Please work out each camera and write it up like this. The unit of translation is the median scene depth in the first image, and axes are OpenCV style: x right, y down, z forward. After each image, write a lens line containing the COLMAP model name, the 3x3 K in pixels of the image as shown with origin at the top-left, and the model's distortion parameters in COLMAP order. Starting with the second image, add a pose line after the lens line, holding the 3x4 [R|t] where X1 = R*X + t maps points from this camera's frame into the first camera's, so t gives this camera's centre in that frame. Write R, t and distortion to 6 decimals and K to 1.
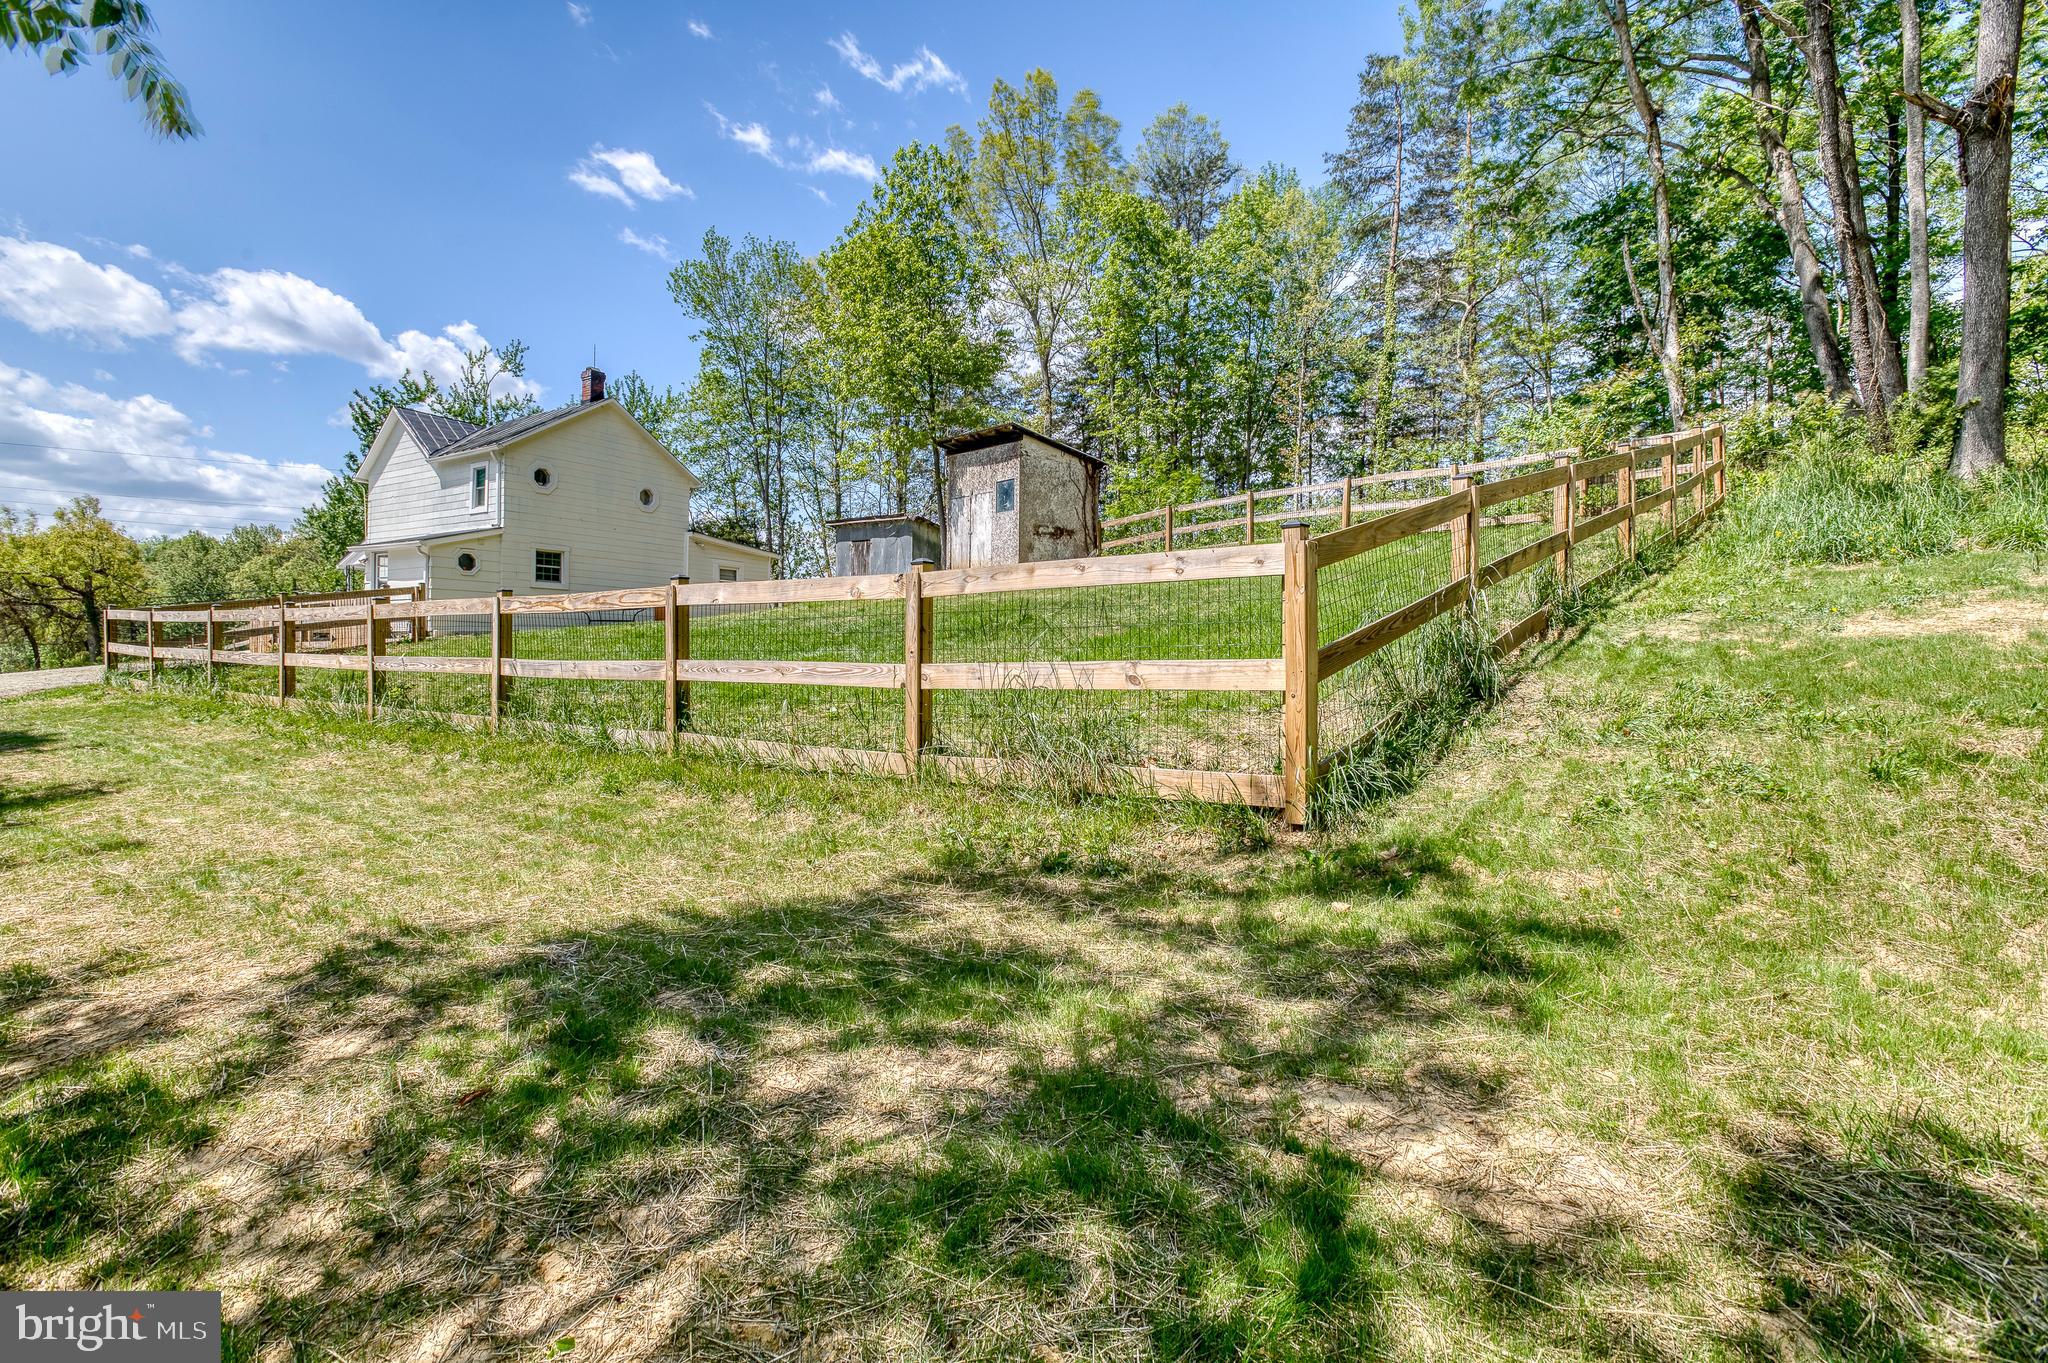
lens RADIAL K [[990.3, 0, 1021.3], [0, 990.3, 674.8], [0, 0, 1]] dist [-0.030887, 0.000827]
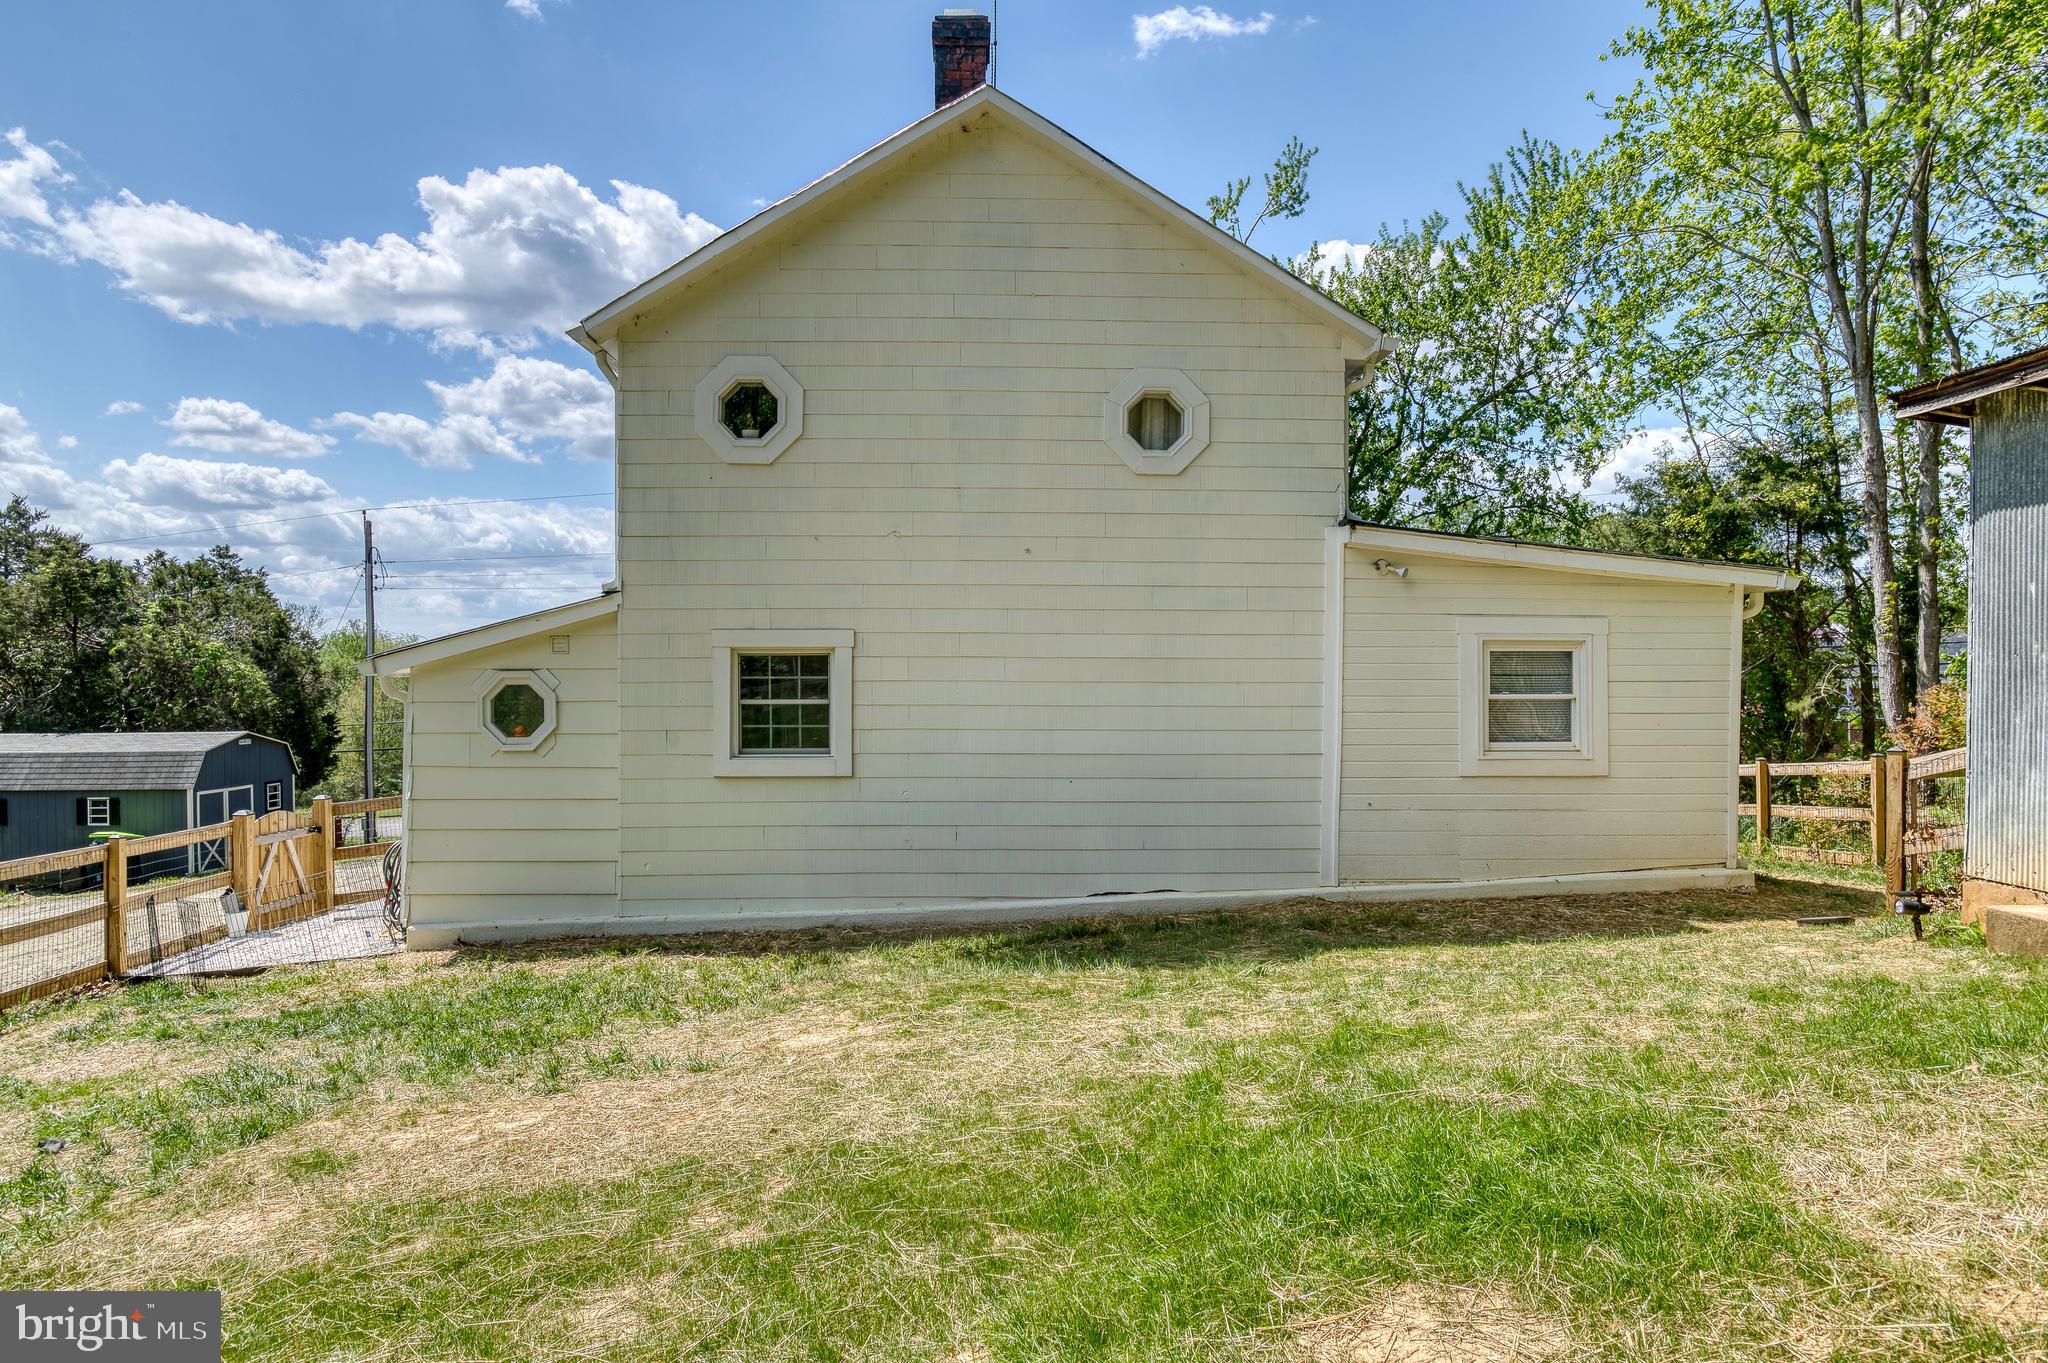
lens RADIAL K [[1297.7, 0, 1025.2], [0, 1297.7, 682.4], [0, 0, 1]] dist [-0.001157, -0.000348]
pose [[0.568819, 0.003063, -0.822457, -0.115937], [-0.006065, 0.999981, -0.000470, -0.117524], [0.822440, 0.005255, 0.568827, 0.843192]]
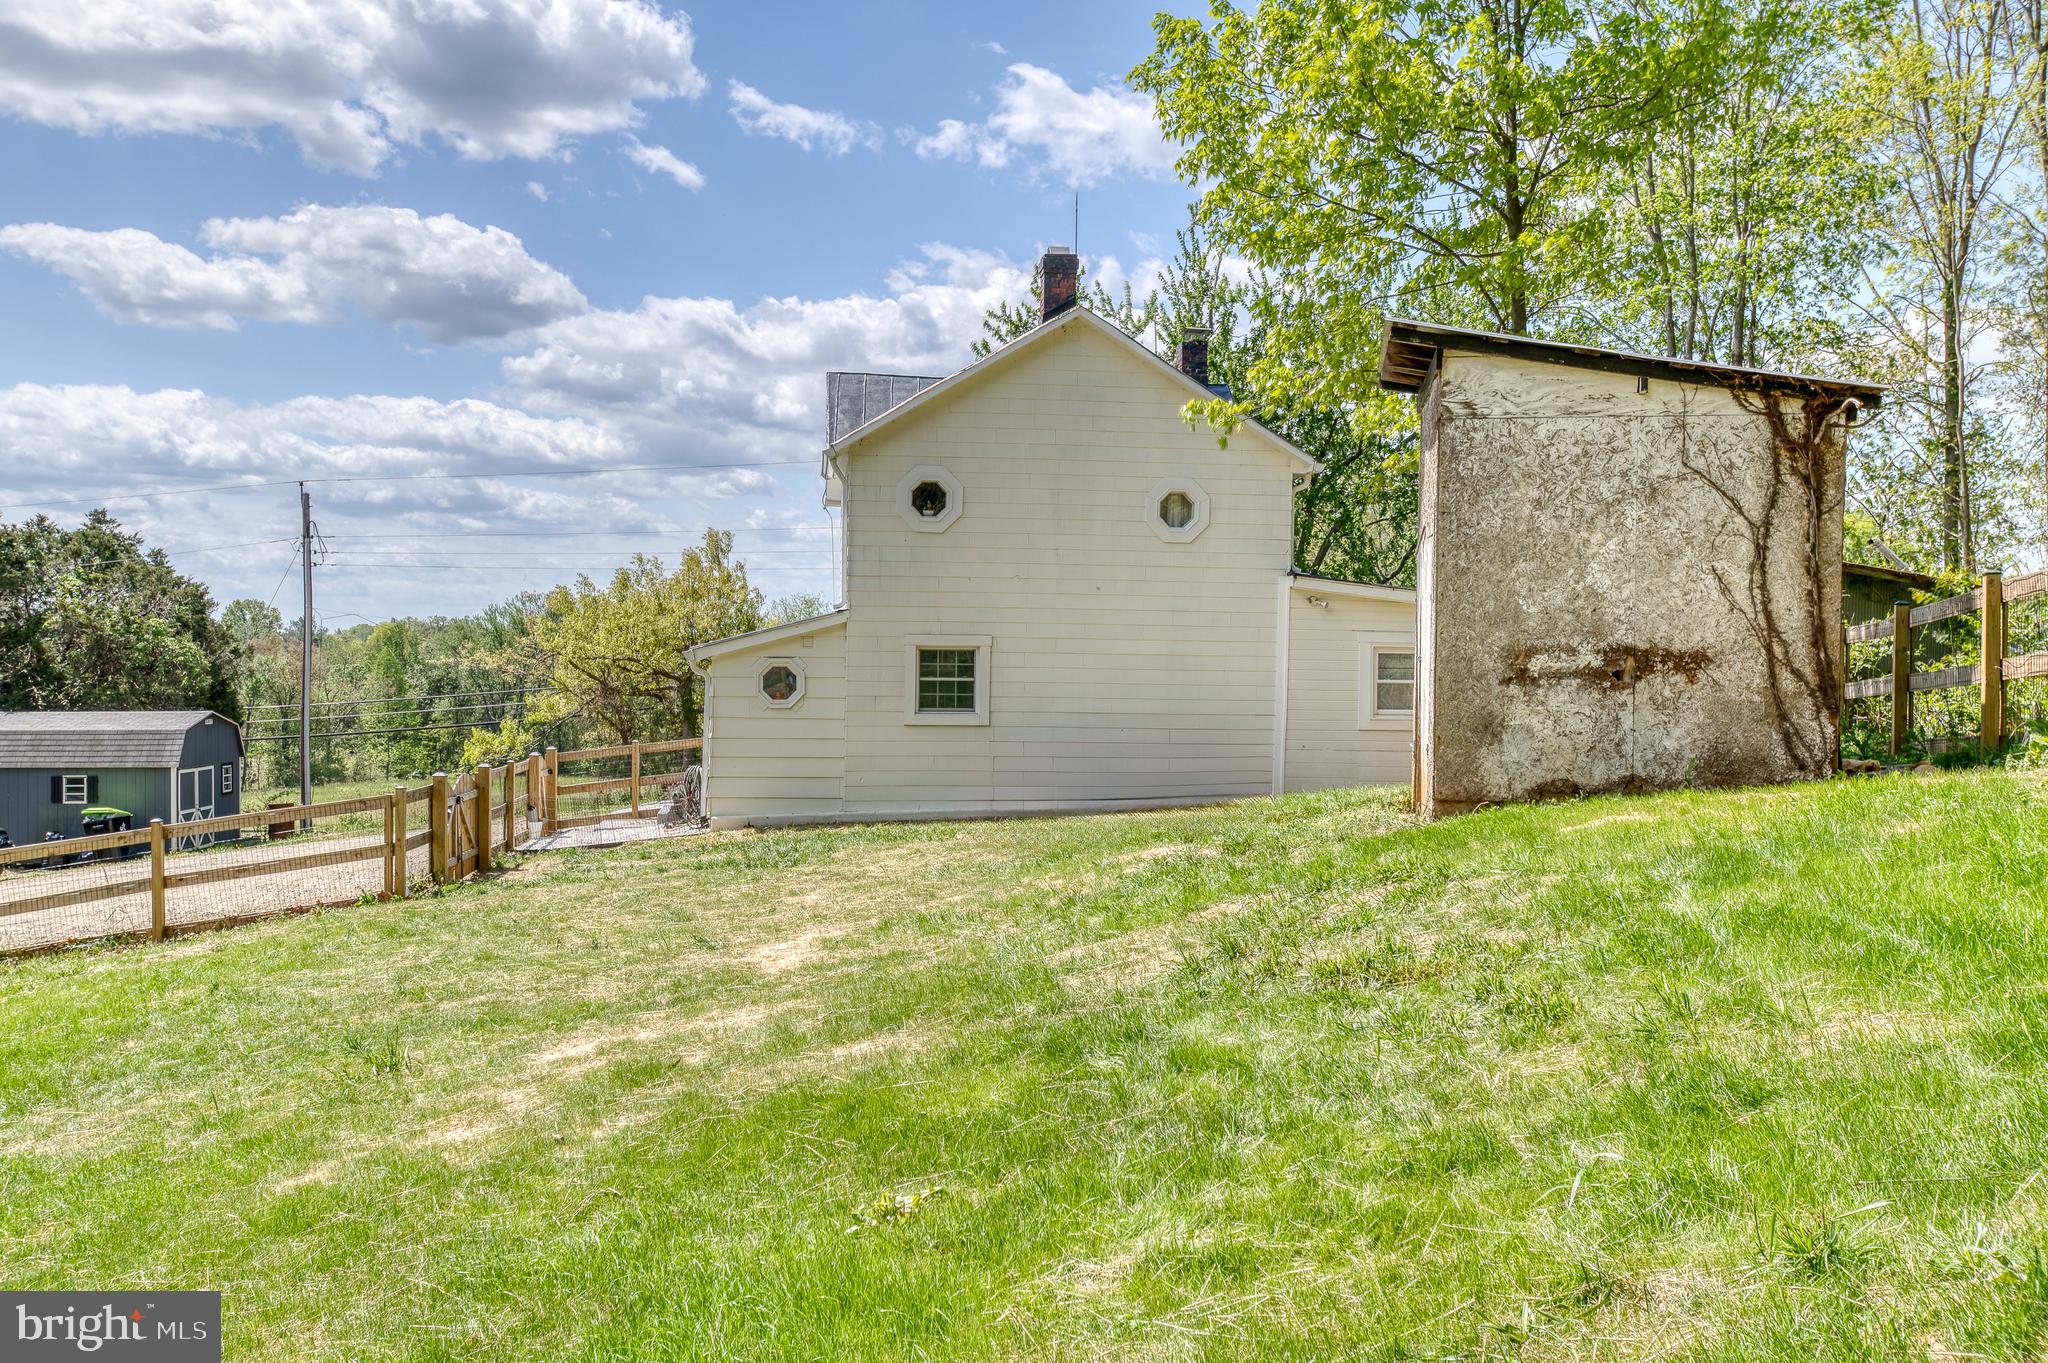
lens RADIAL K [[1976.9, 0, 1024.3], [0, 1976.9, 678.6], [0, 0, 1]] dist [0.001674, 0.000000]
pose [[0.630329, 0.011675, -0.776240, 0.299663], [-0.018834, 0.999823, -0.000256, -0.112068], [0.776100, 0.014781, 0.630437, 0.420699]]
